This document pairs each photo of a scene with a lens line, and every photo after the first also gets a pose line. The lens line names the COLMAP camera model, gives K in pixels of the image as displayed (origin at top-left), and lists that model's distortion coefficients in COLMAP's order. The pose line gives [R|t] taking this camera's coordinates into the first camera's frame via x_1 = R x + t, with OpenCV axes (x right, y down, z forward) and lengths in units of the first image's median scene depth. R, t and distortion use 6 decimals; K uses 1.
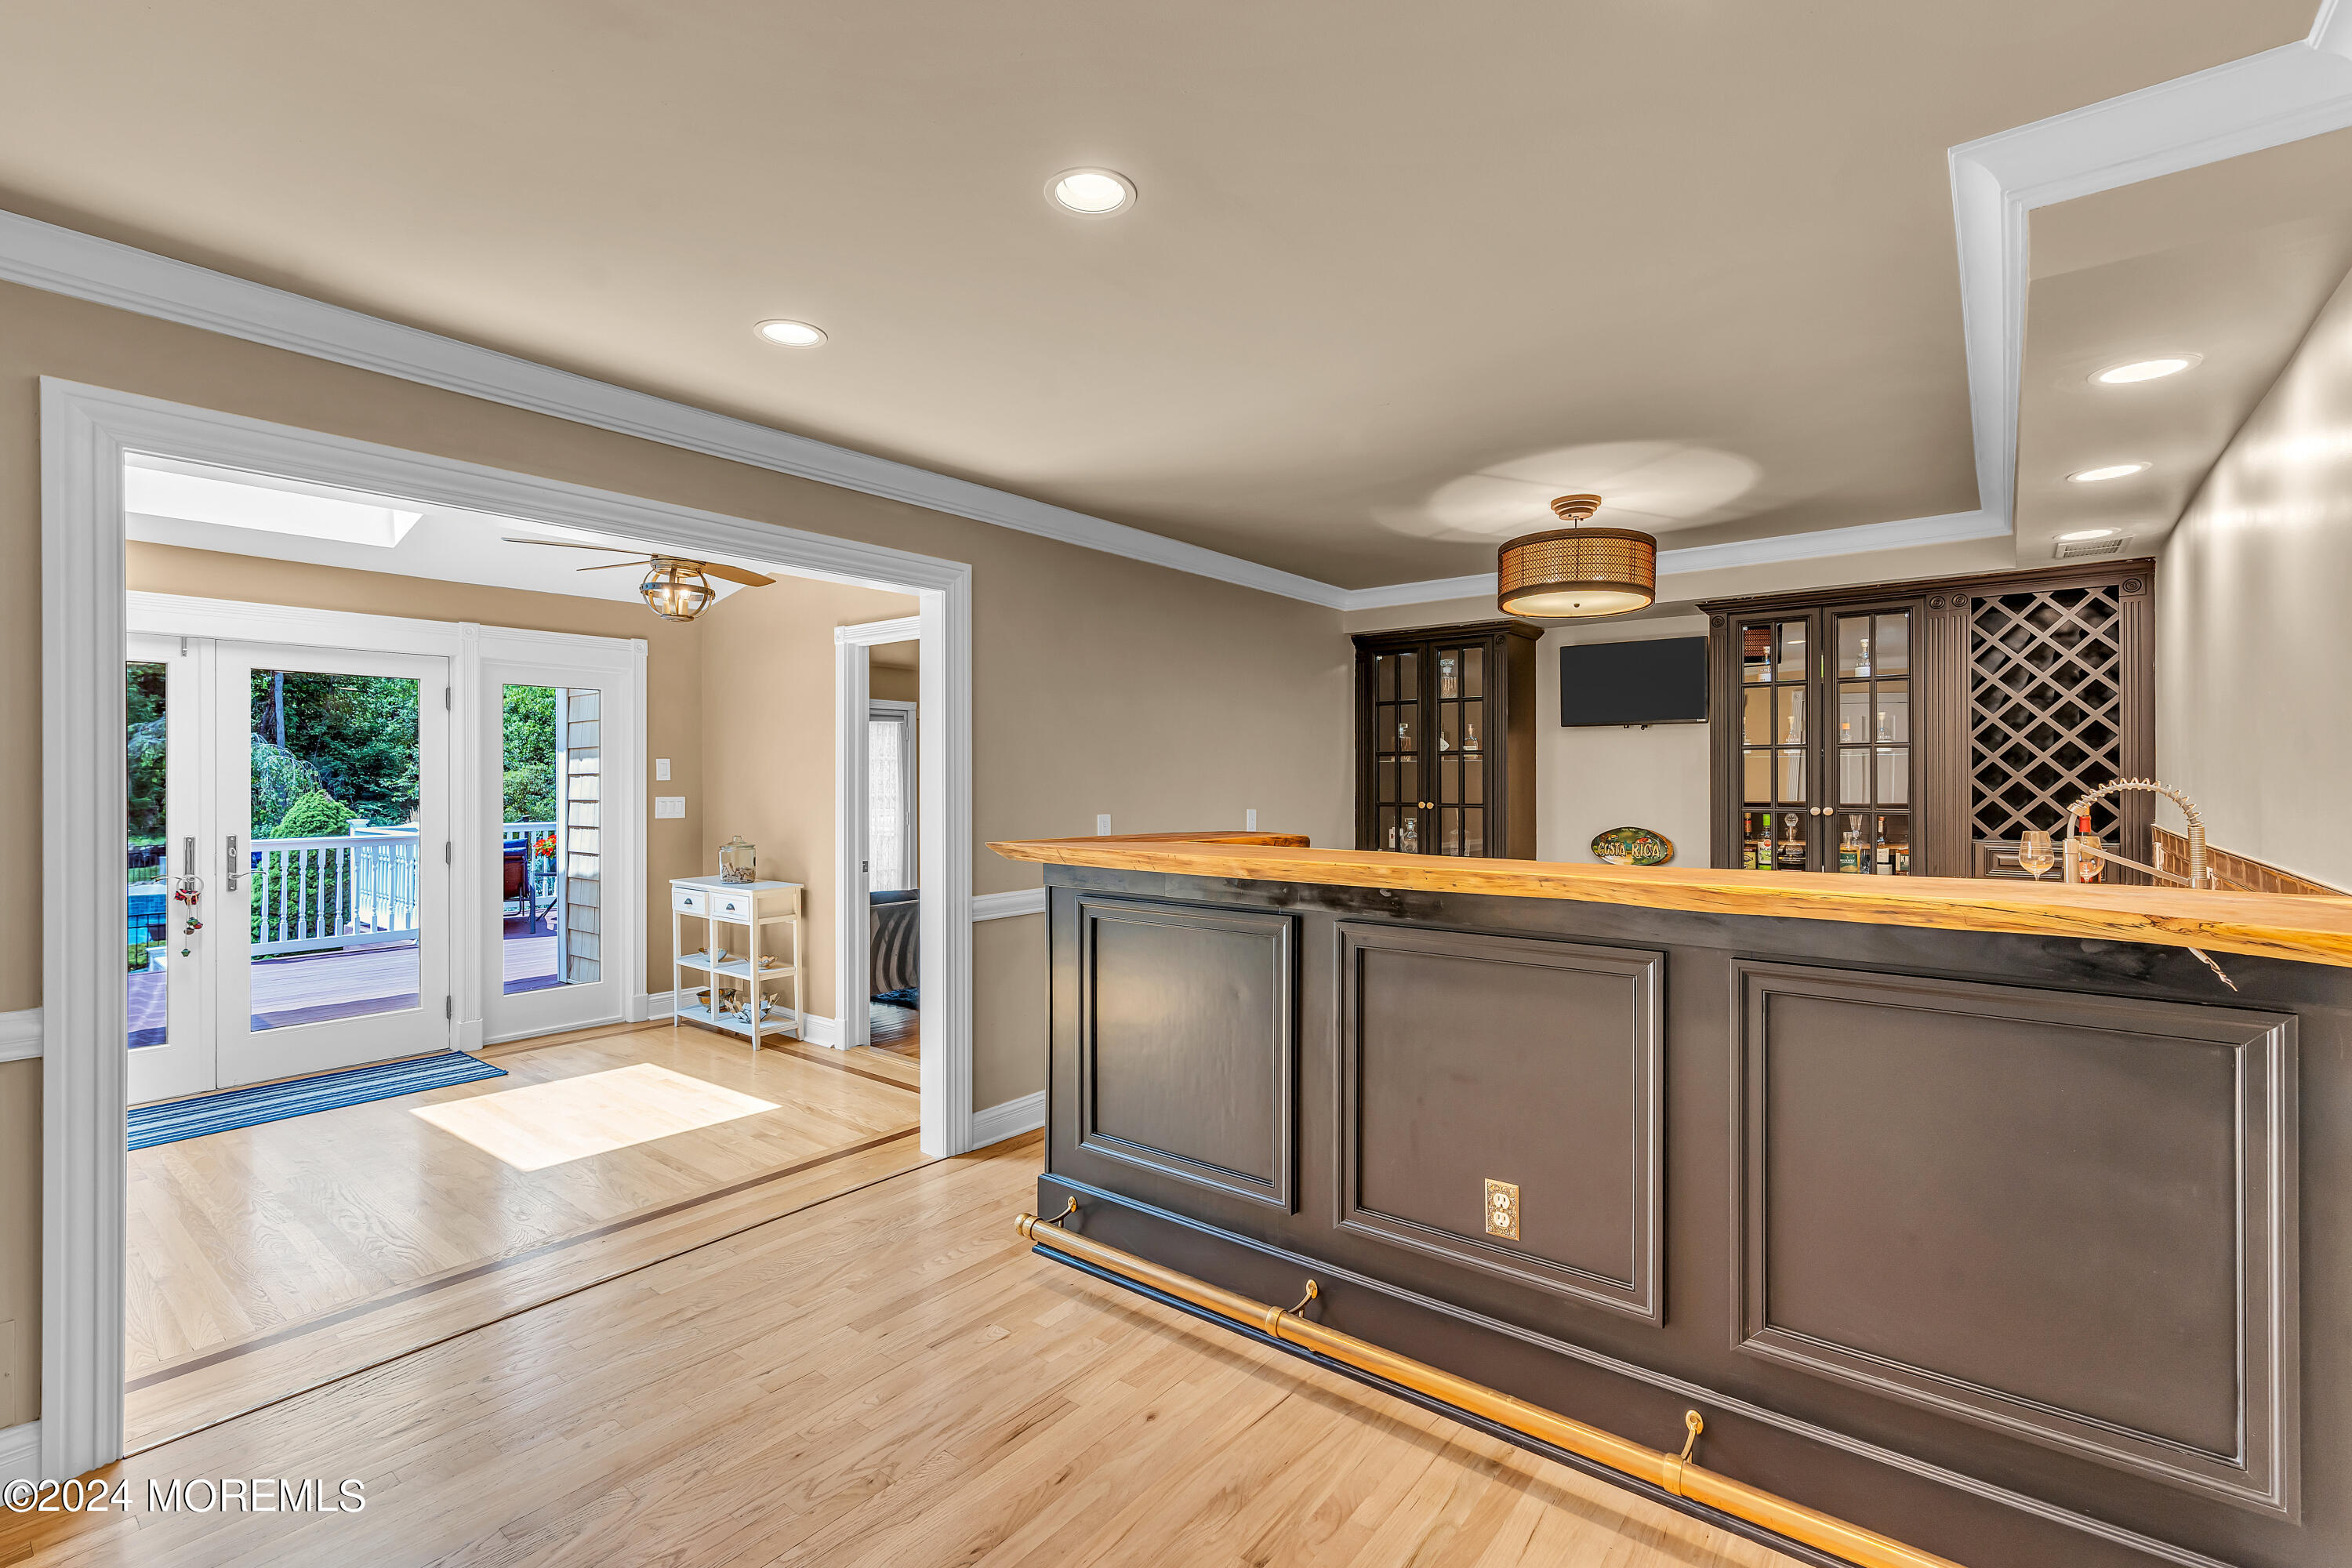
lens RADIAL K [[1047.3, 0, 1181.1], [0, 1047.3, 778.9], [0, 0, 1]] dist [0.001687, -0.000276]
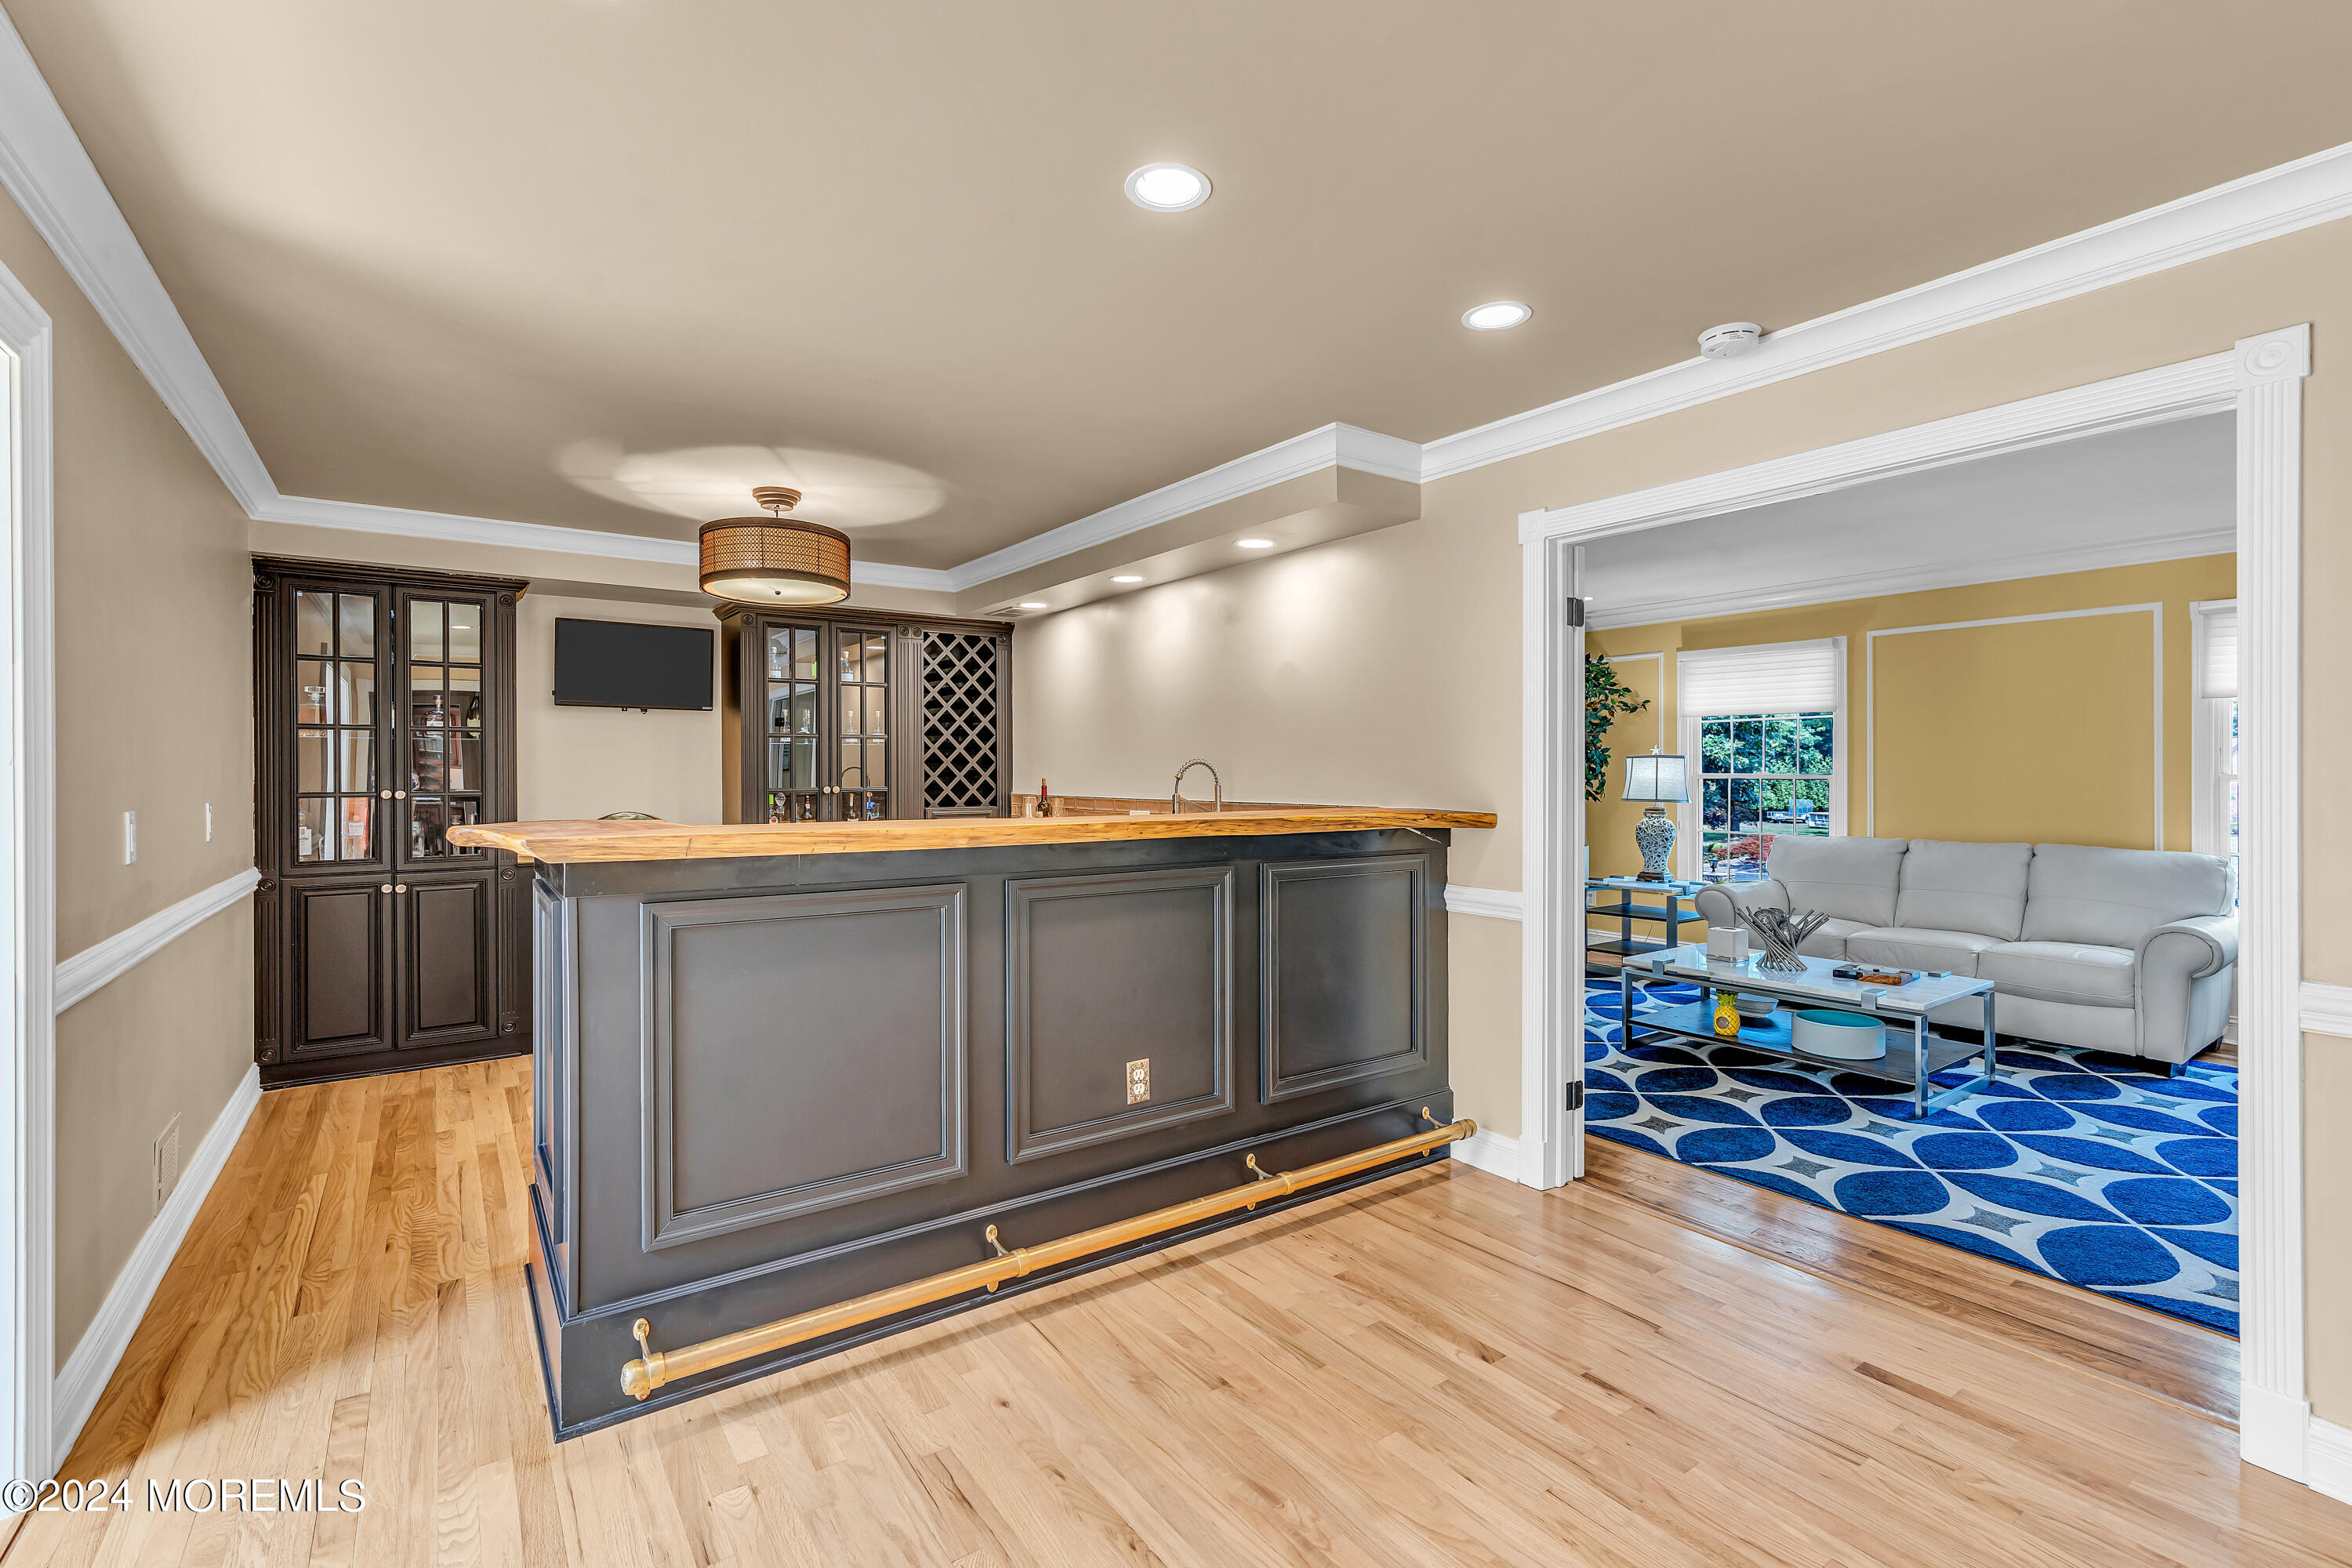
lens RADIAL K [[1047.3, 0, 1173.8], [0, 1047.3, 778.8], [0, 0, 1]] dist [0.001687, -0.000276]
pose [[0.281290, -0.003943, 0.959615, -0.508644], [0.000796, 0.999992, 0.003876, 0.015779], [-0.959622, -0.000327, 0.281291, 0.322765]]
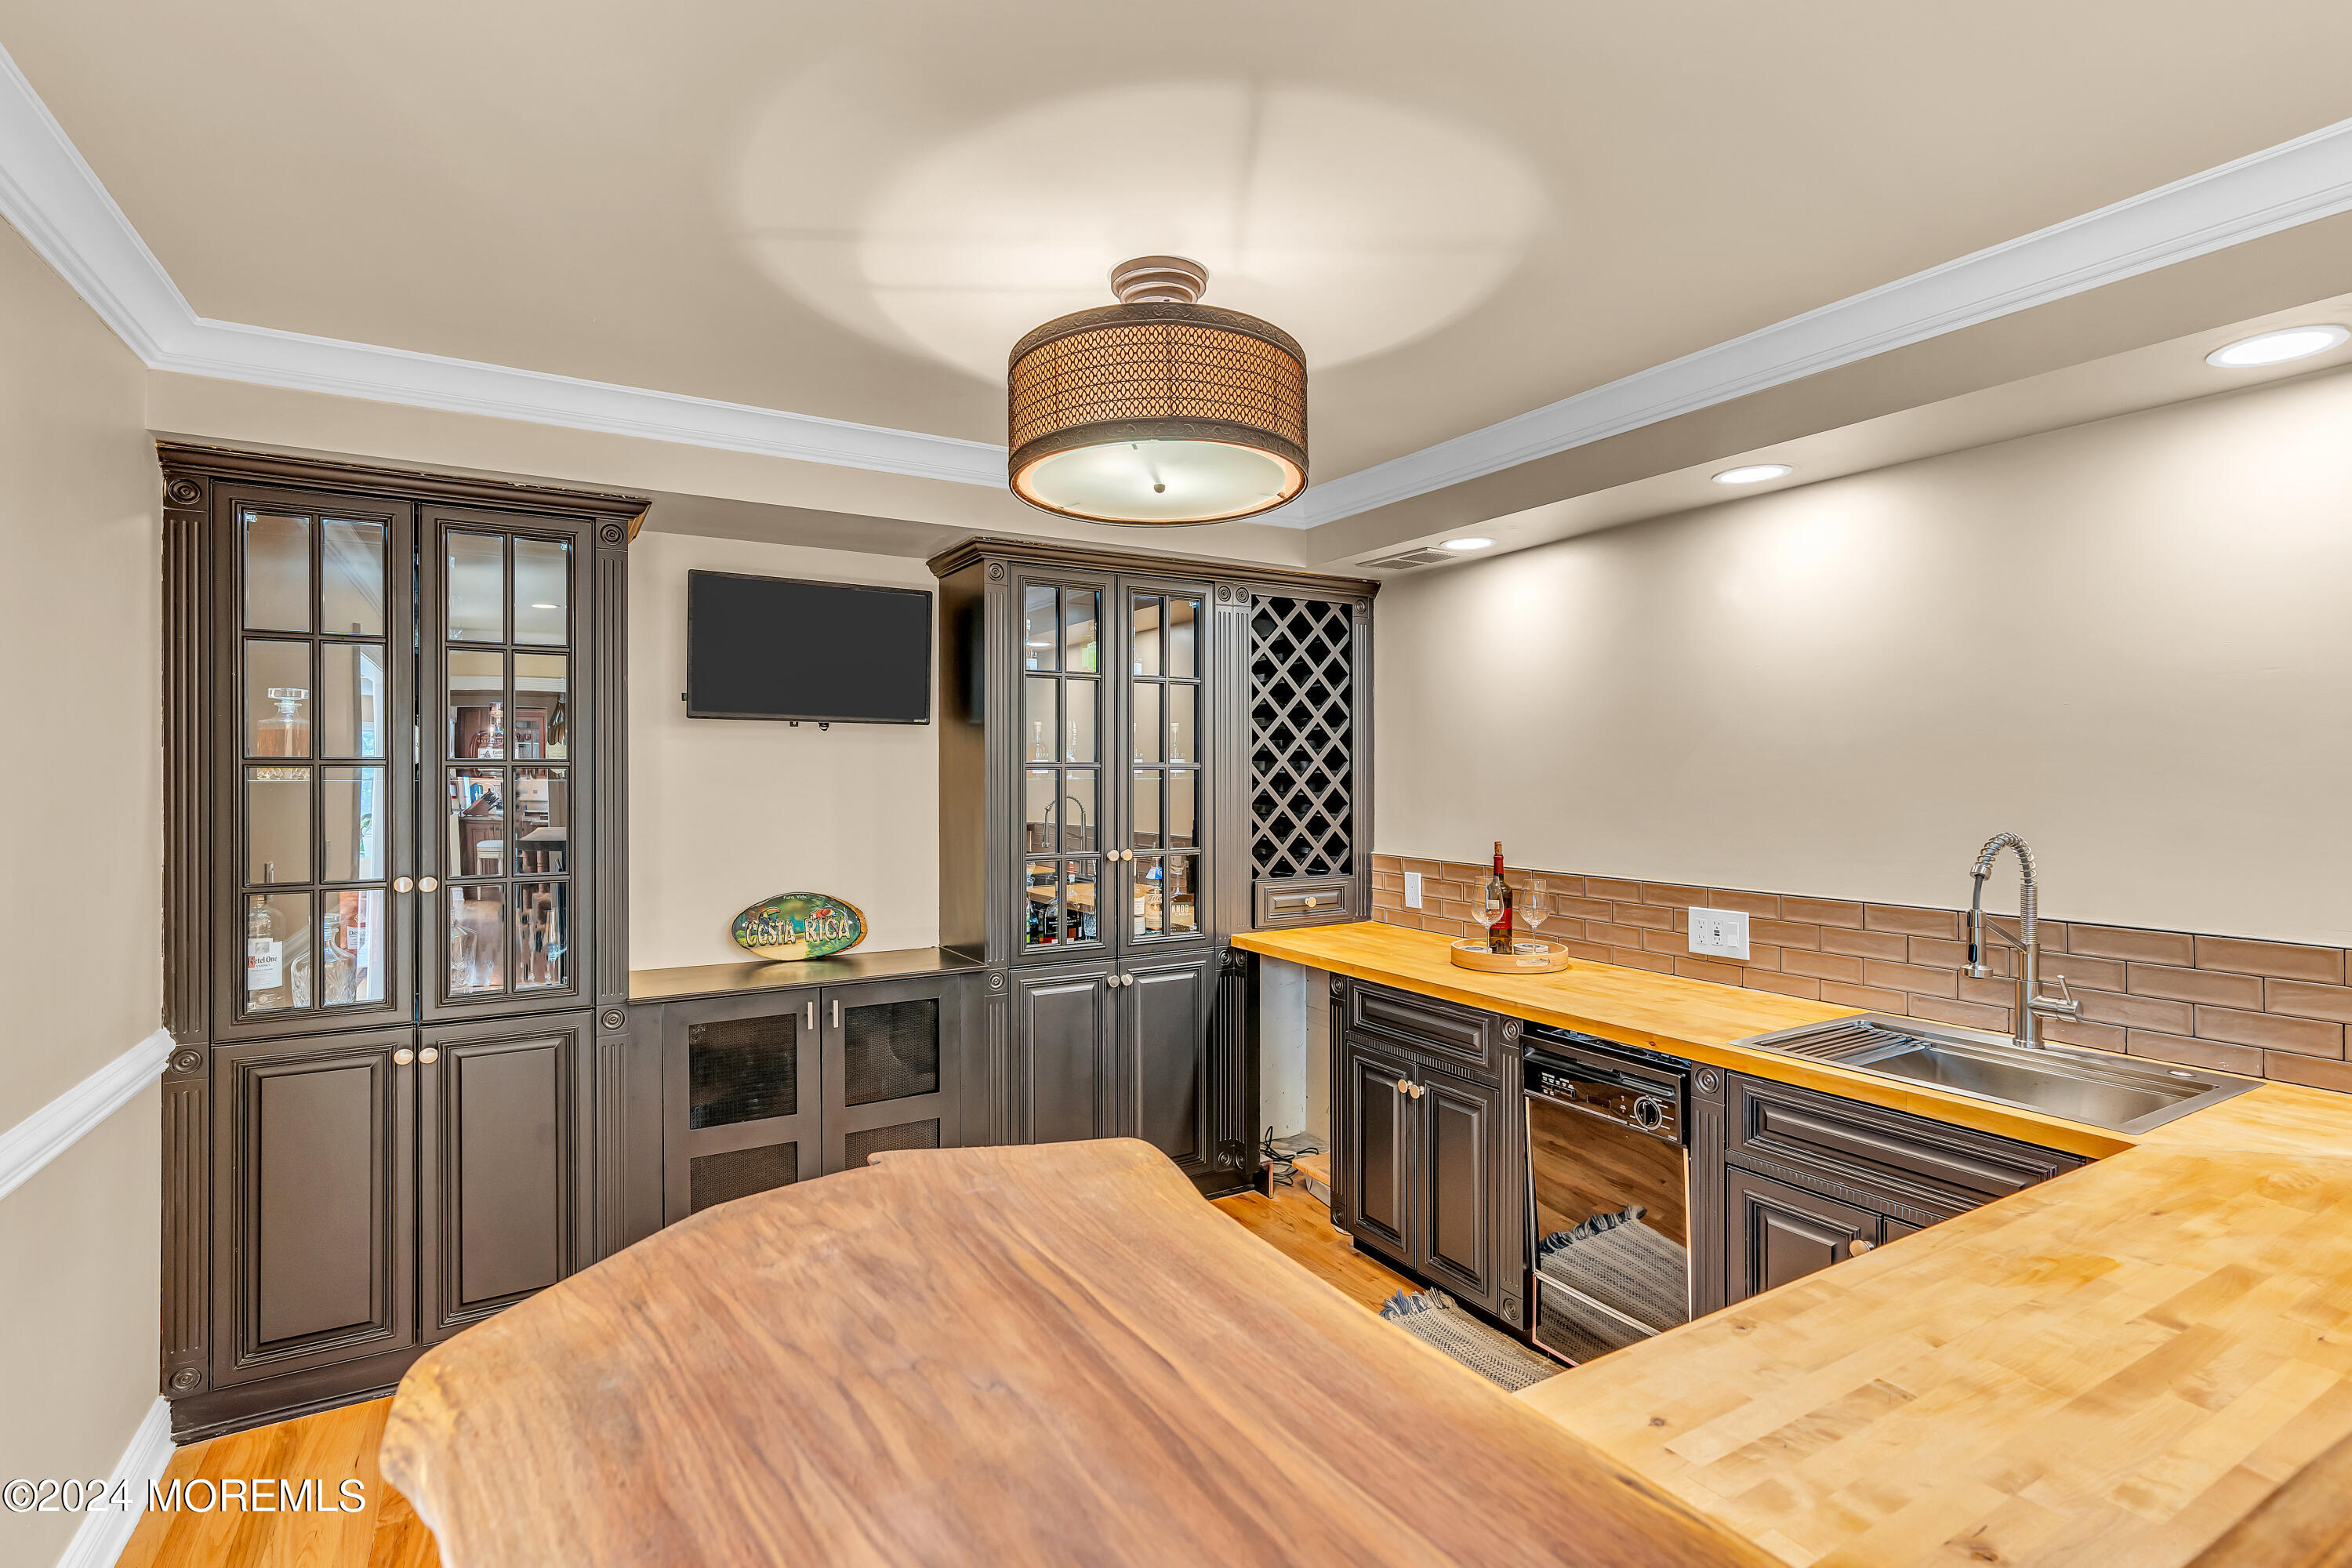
lens RADIAL K [[1094.1, 0, 1171.6], [0, 1094.1, 776.2], [0, 0, 1]] dist [-0.002063, 0.002287]
pose [[0.362620, -0.001157, 0.931936, -0.101017], [-0.001591, 0.999997, 0.001860, -0.029807], [-0.931936, -0.002157, 0.362617, 0.797659]]
